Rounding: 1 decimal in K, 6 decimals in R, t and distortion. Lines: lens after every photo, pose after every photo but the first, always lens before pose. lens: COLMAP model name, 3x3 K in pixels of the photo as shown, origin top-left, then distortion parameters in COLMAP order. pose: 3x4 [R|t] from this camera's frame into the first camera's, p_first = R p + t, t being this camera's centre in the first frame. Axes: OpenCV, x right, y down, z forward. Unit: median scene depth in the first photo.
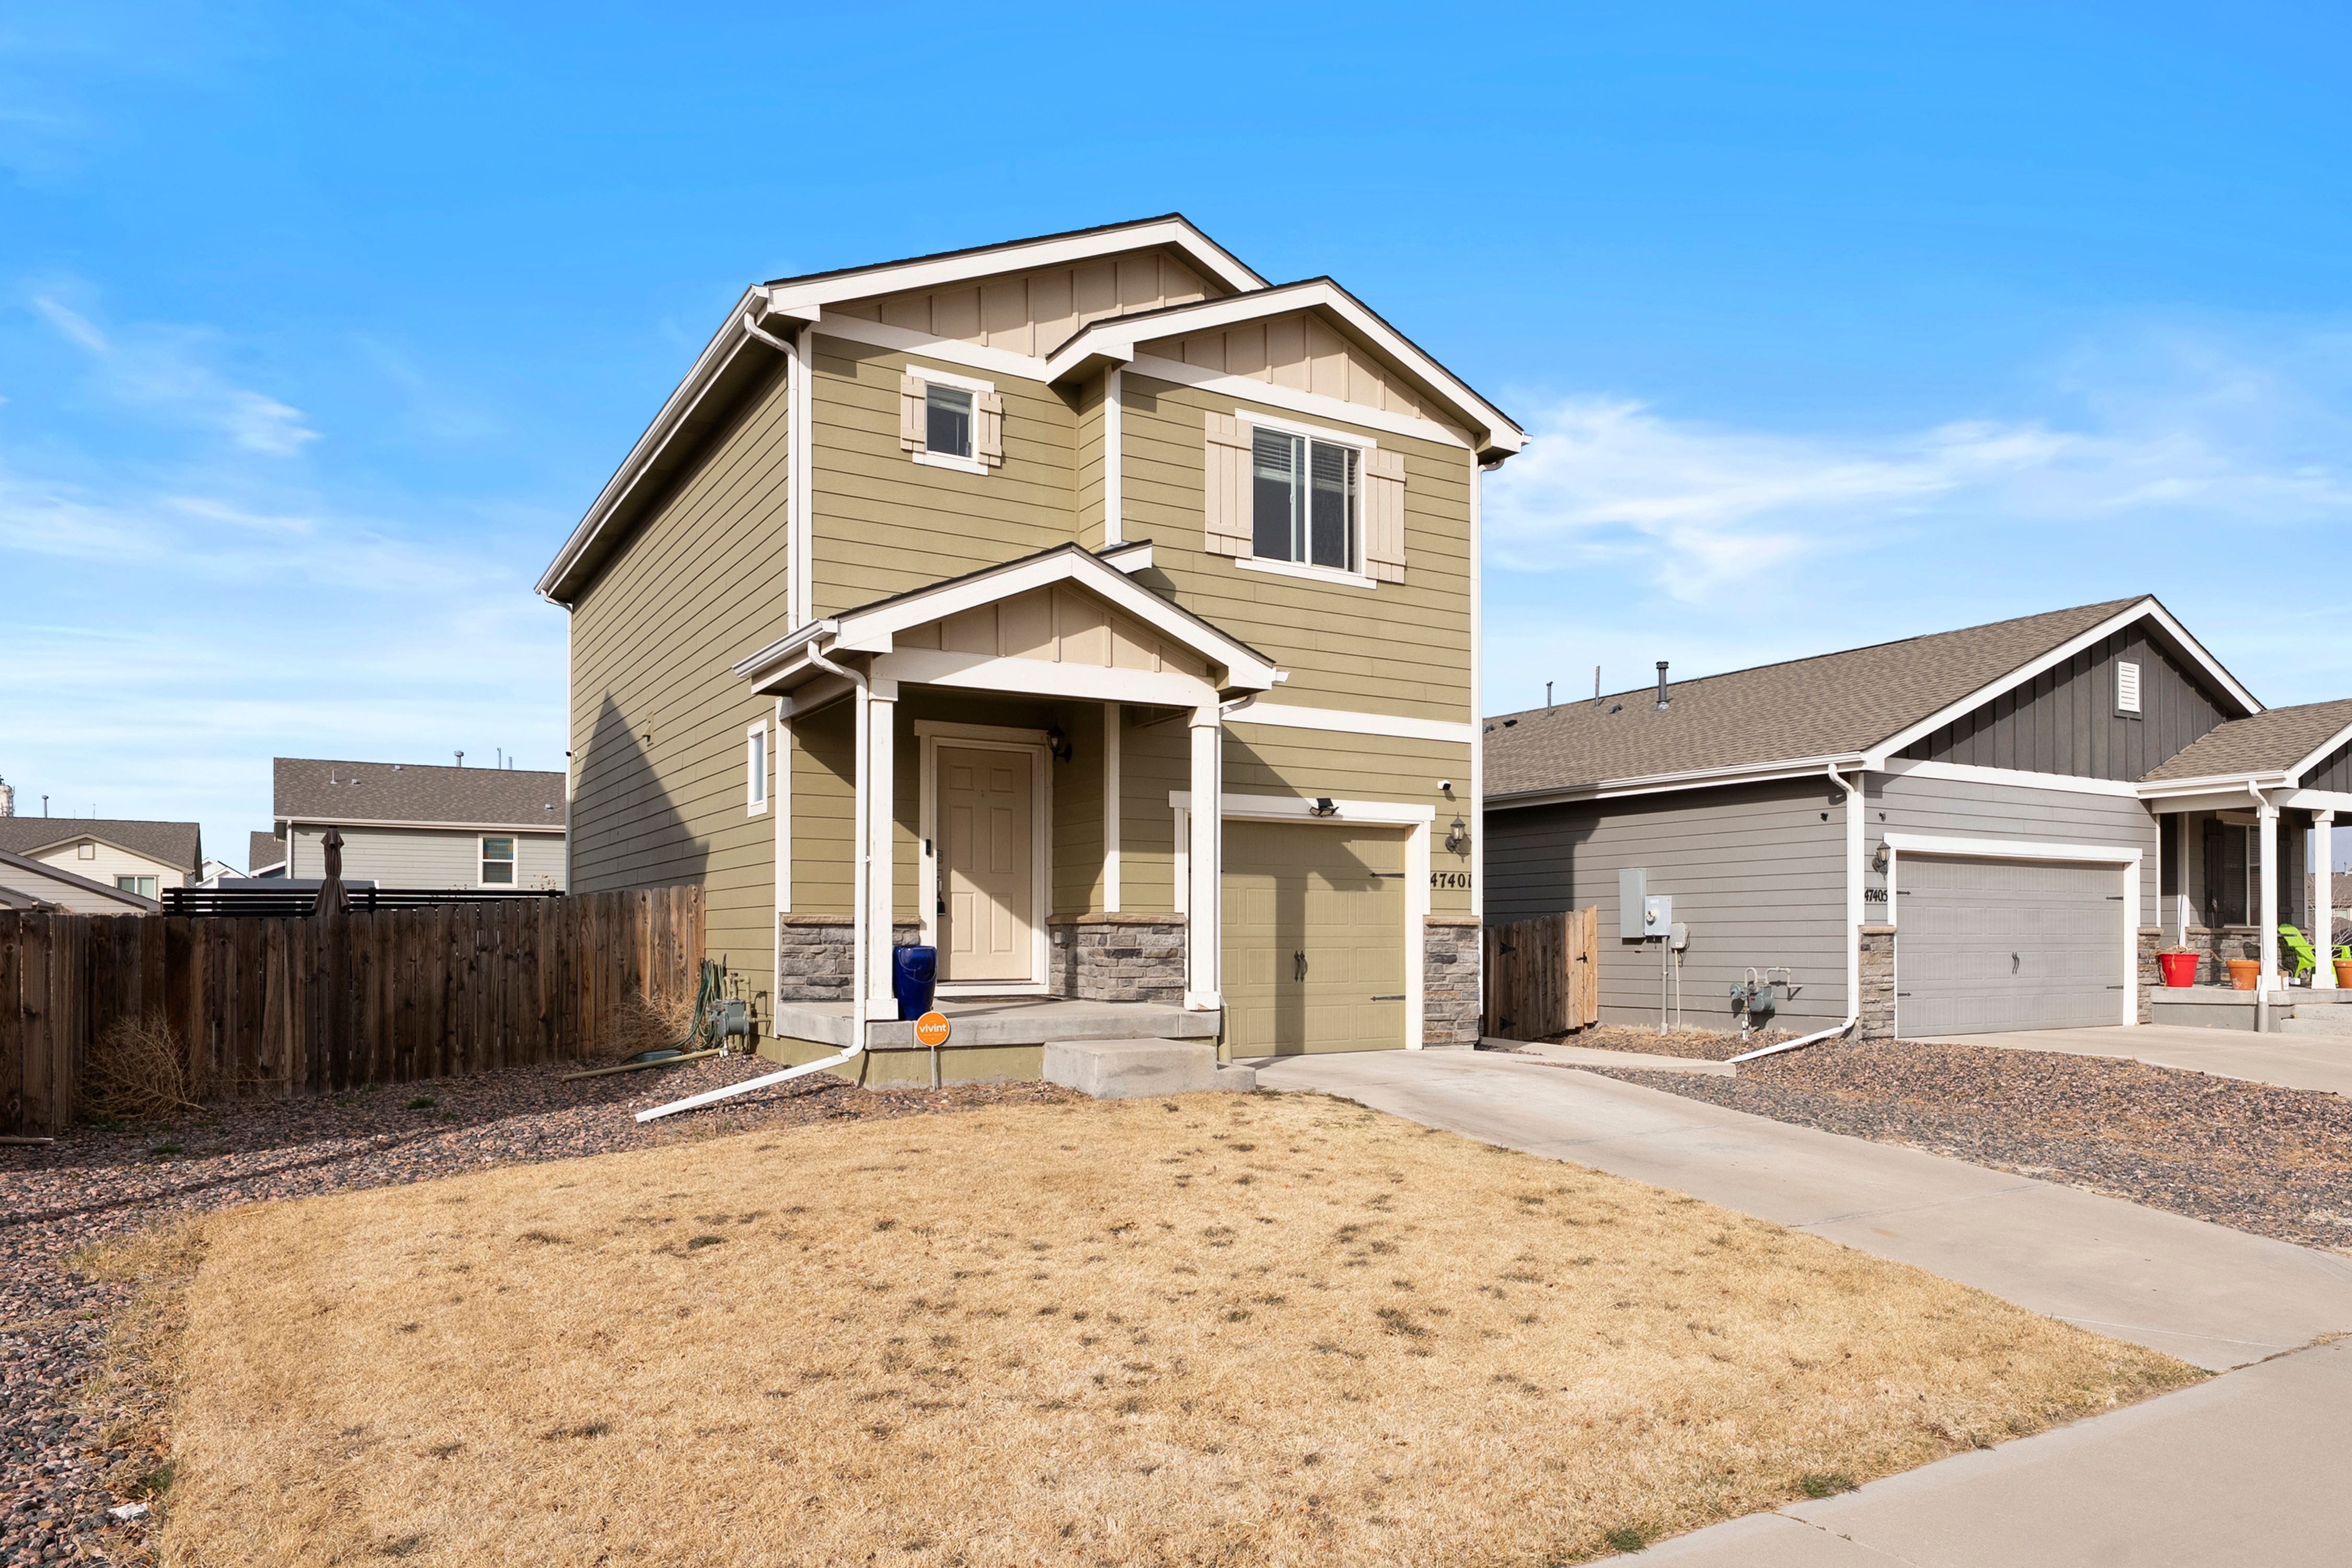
lens RADIAL K [[1351.2, 0, 1188.6], [0, 1351.2, 778.3], [0, 0, 1]] dist [0.002508, -0.000126]
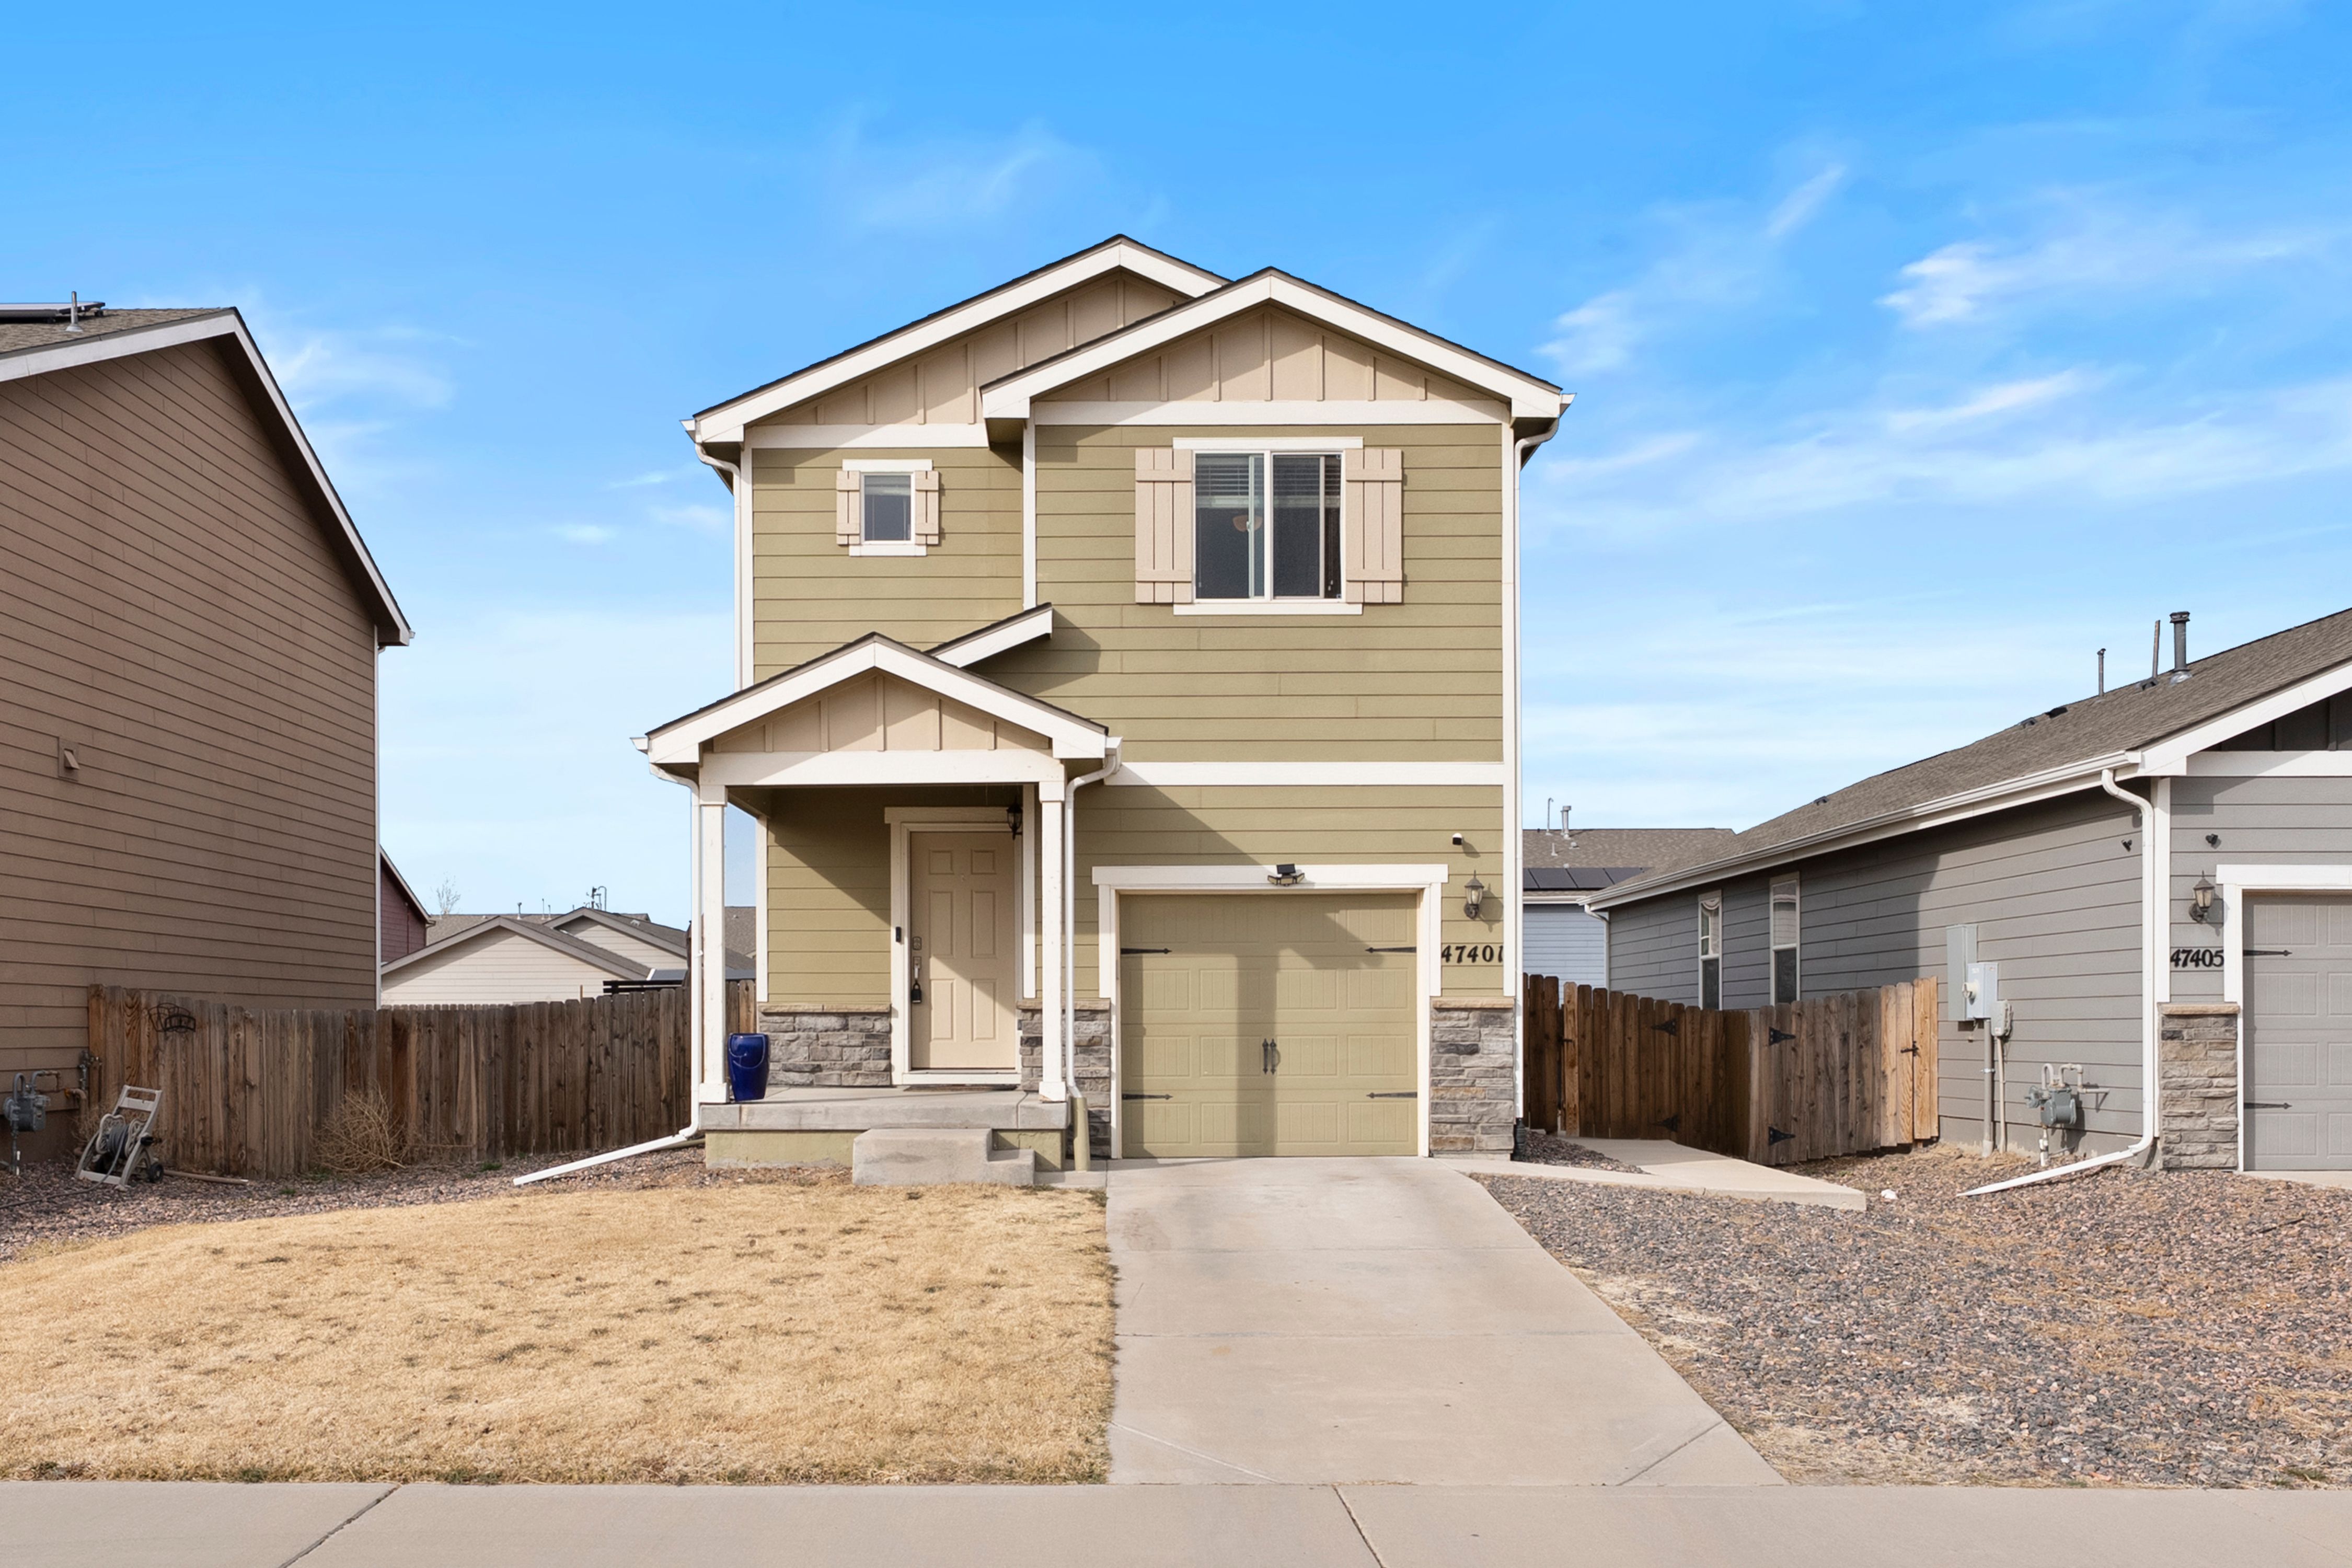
lens RADIAL K [[1739.5, 0, 1175.7], [0, 1739.5, 809.8], [0, 0, 1]] dist [-0.001459, 0.001157]
pose [[0.866062, -0.064070, -0.495813, 0.597670], [0.062232, 0.997856, -0.020241, -0.002168], [0.496047, -0.013325, 0.868193, -0.011729]]
